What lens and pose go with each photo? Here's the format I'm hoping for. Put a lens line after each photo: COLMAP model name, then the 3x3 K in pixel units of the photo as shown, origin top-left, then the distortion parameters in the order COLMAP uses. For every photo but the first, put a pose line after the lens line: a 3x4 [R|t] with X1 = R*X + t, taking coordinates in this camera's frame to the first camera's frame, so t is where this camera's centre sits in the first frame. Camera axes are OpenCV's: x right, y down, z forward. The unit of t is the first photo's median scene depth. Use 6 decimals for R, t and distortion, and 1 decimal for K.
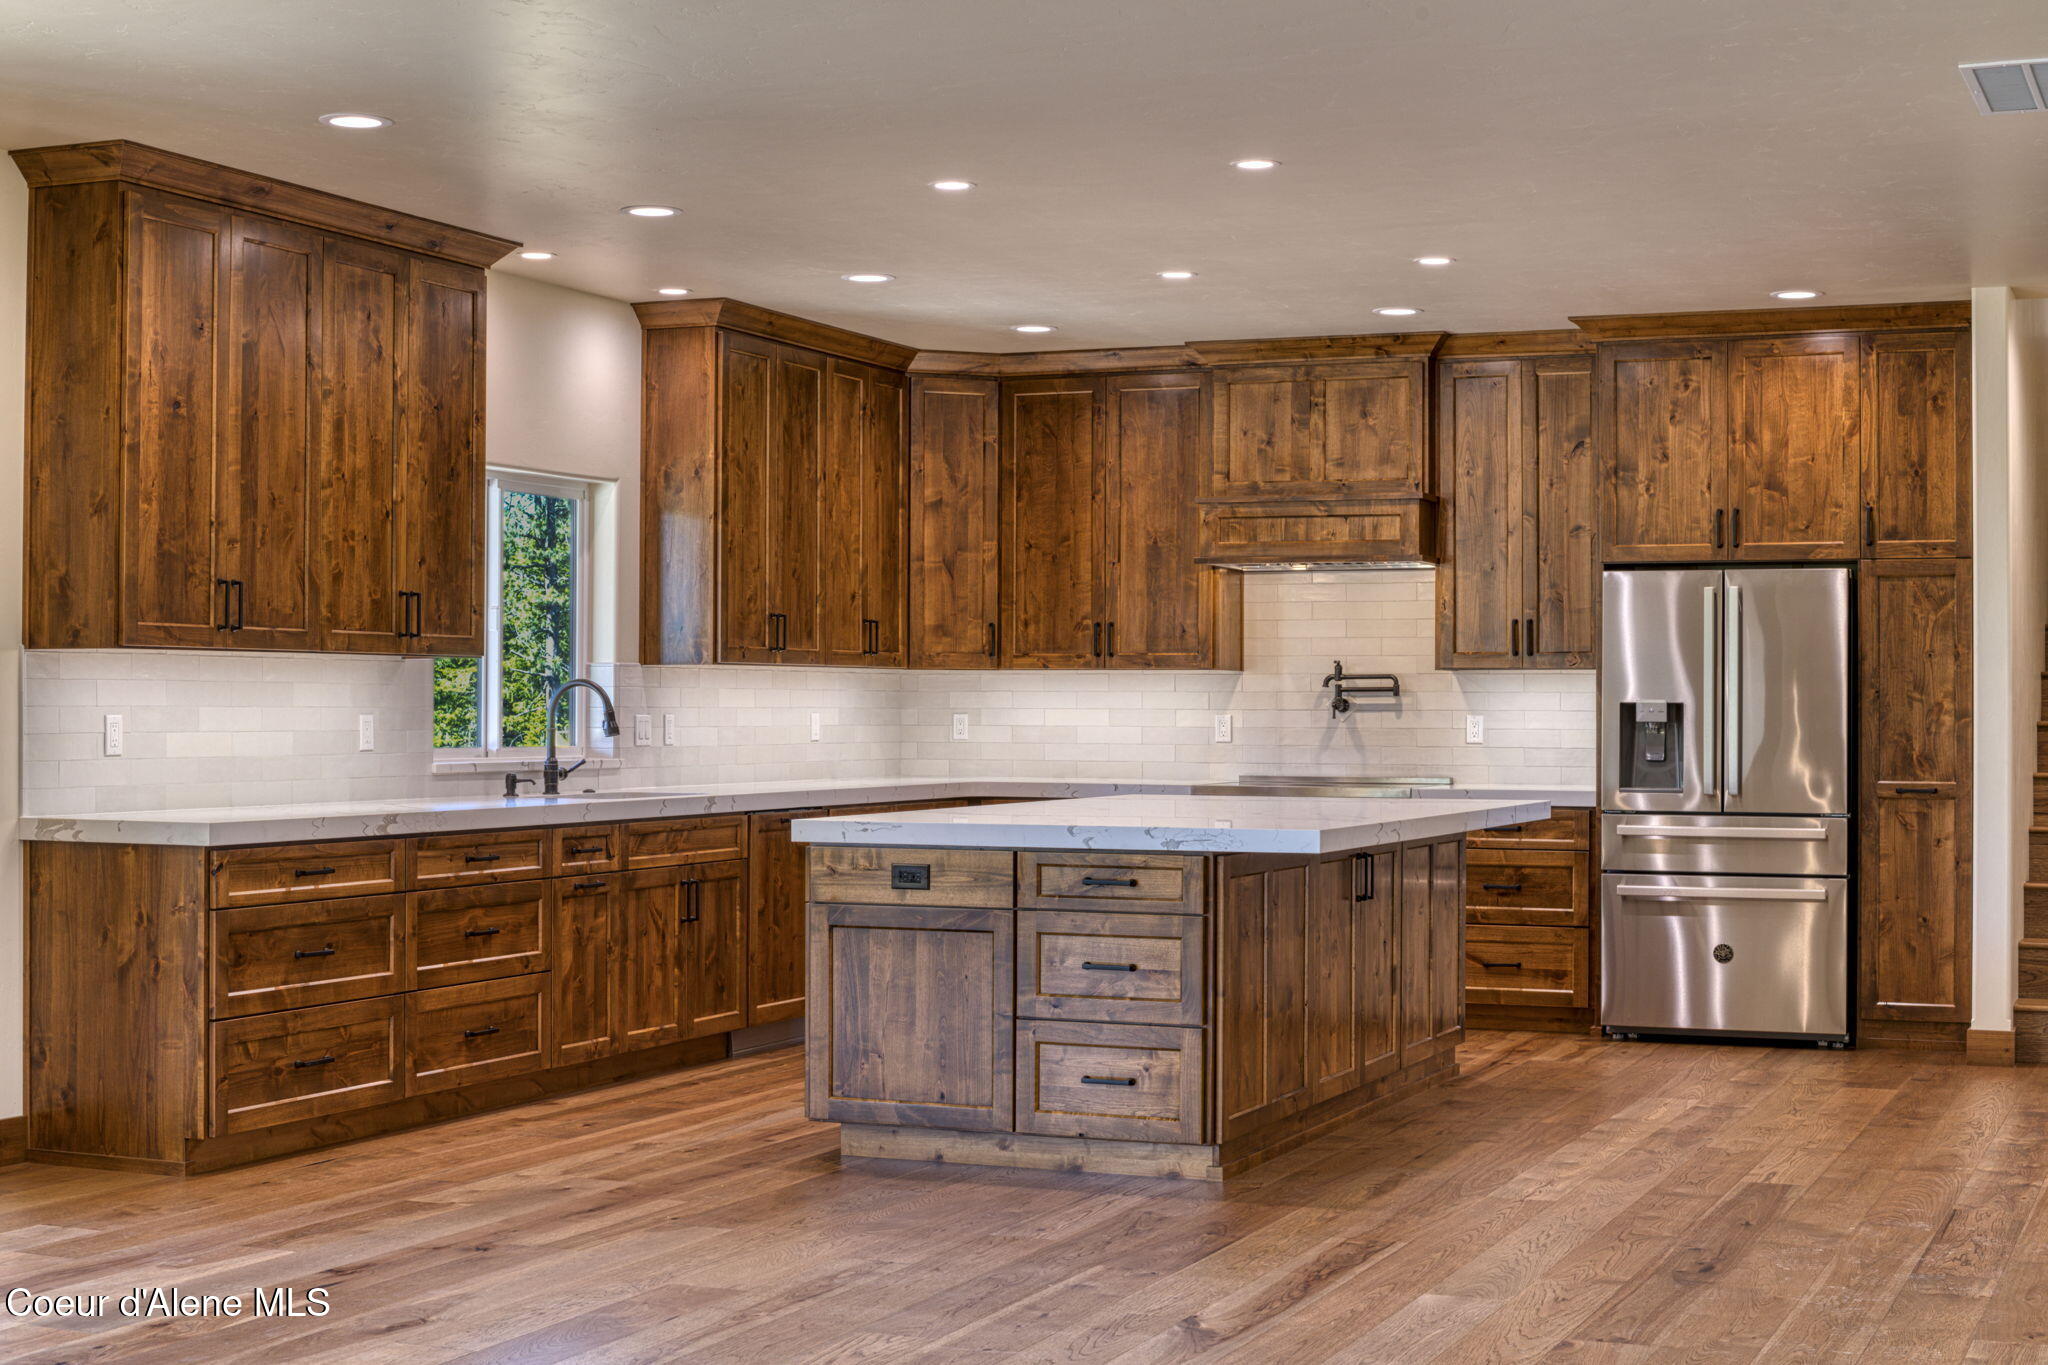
lens RADIAL K [[2973.2, 0, 1031.7], [0, 2973.2, 676.9], [0, 0, 1]] dist [-0.103867, 0.000000]
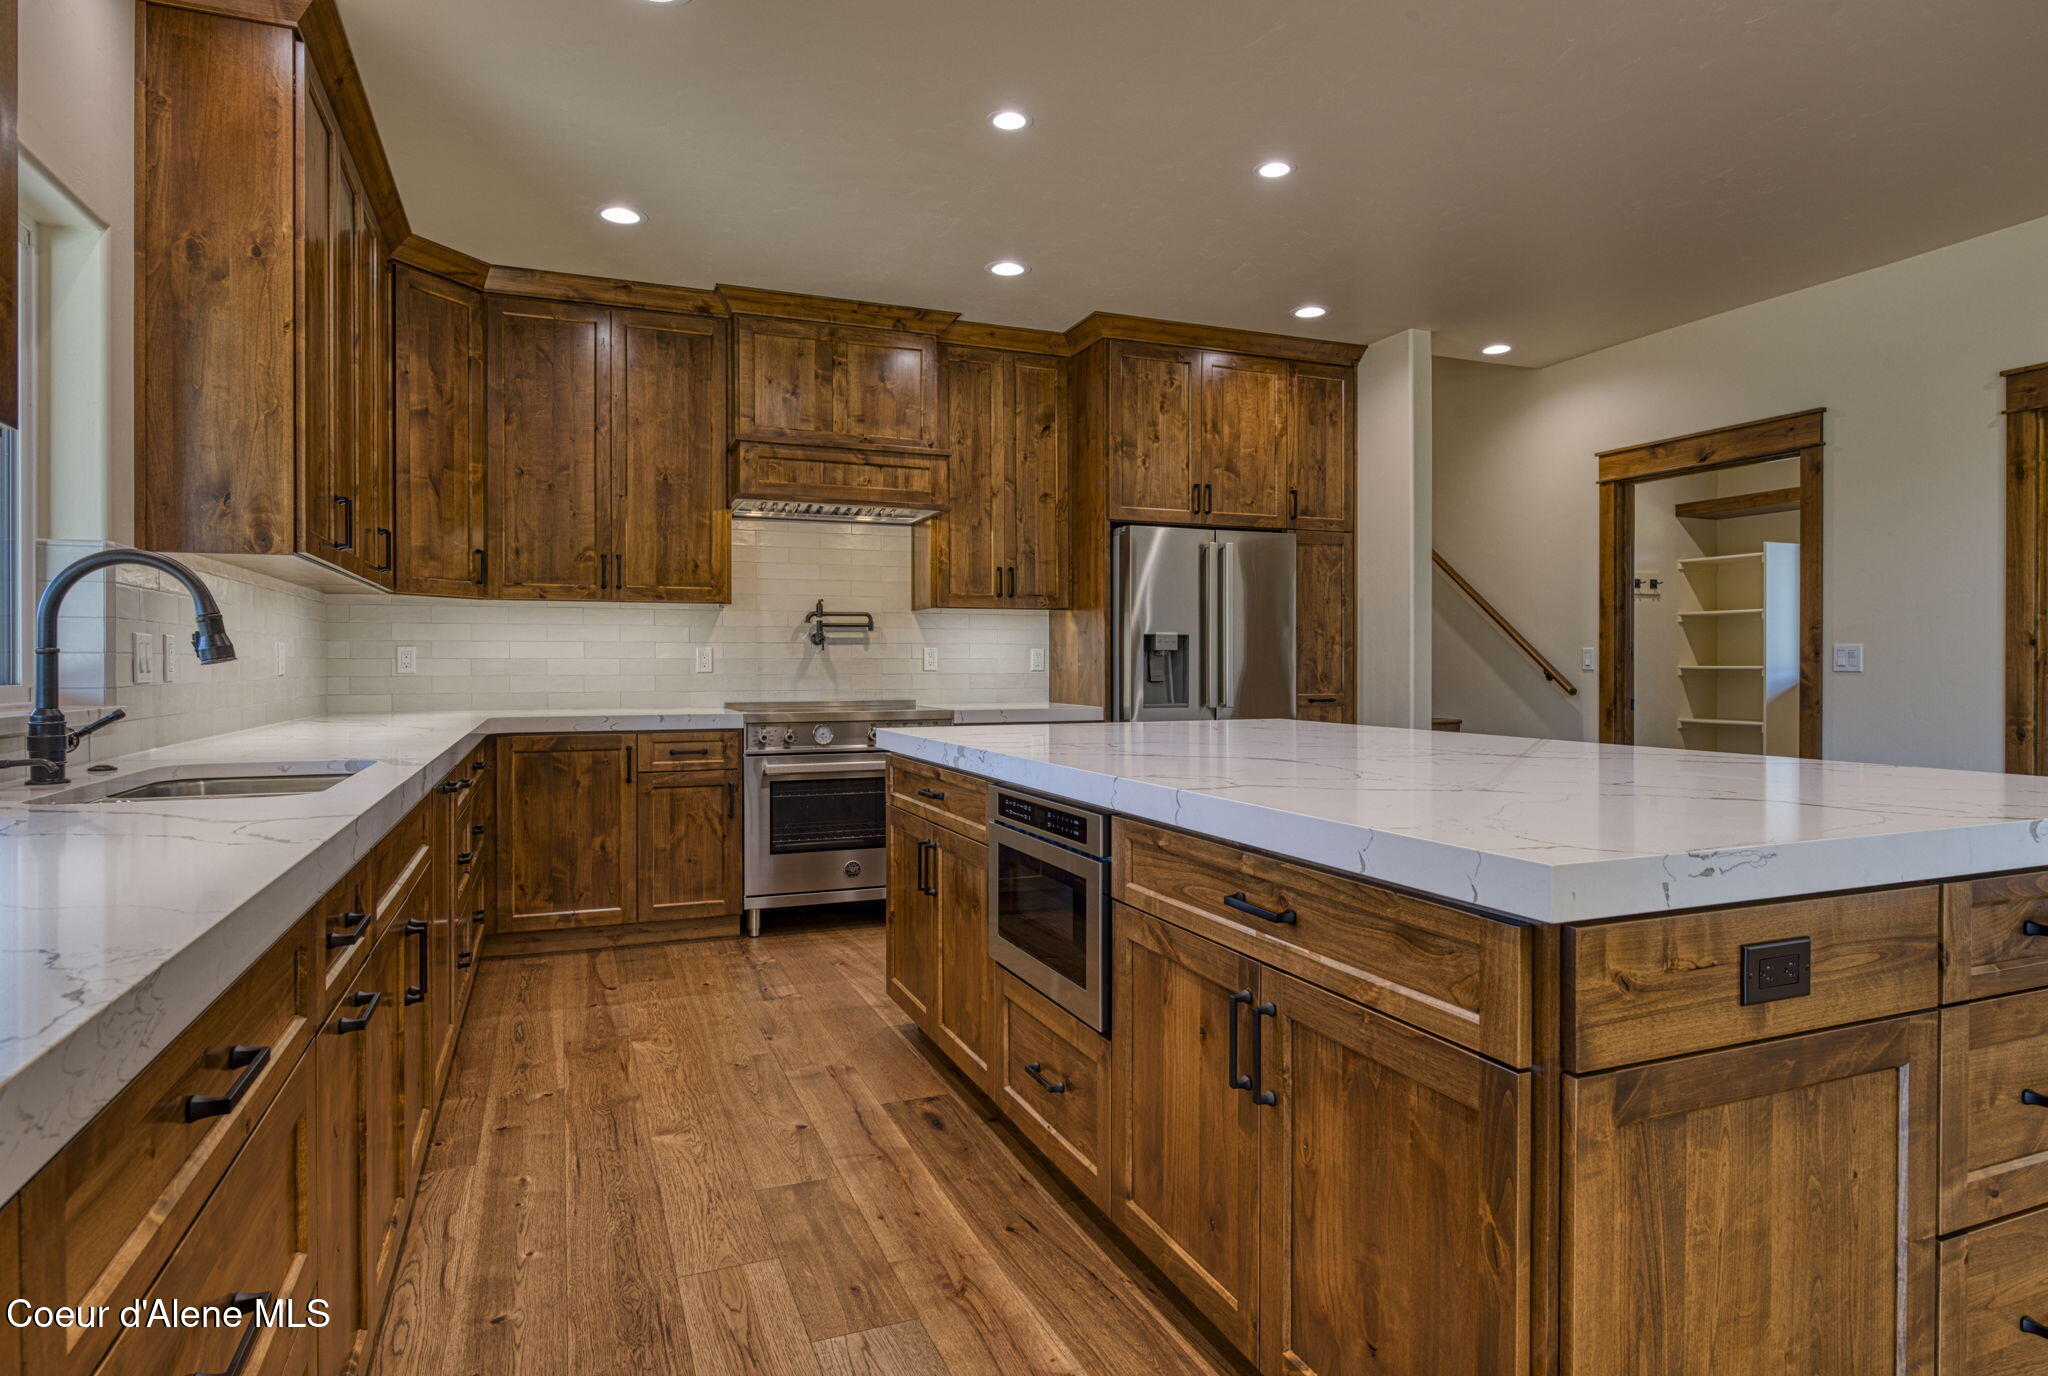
lens RADIAL K [[1143.8, 0, 1024.8], [0, 1143.8, 670.0], [0, 0, 1]] dist [-0.002638, -0.003908]
pose [[0.708555, -0.008537, 0.705604, -0.171446], [-0.002685, 0.999887, 0.014793, 0.016852], [-0.705650, -0.012377, 0.708452, 0.717530]]
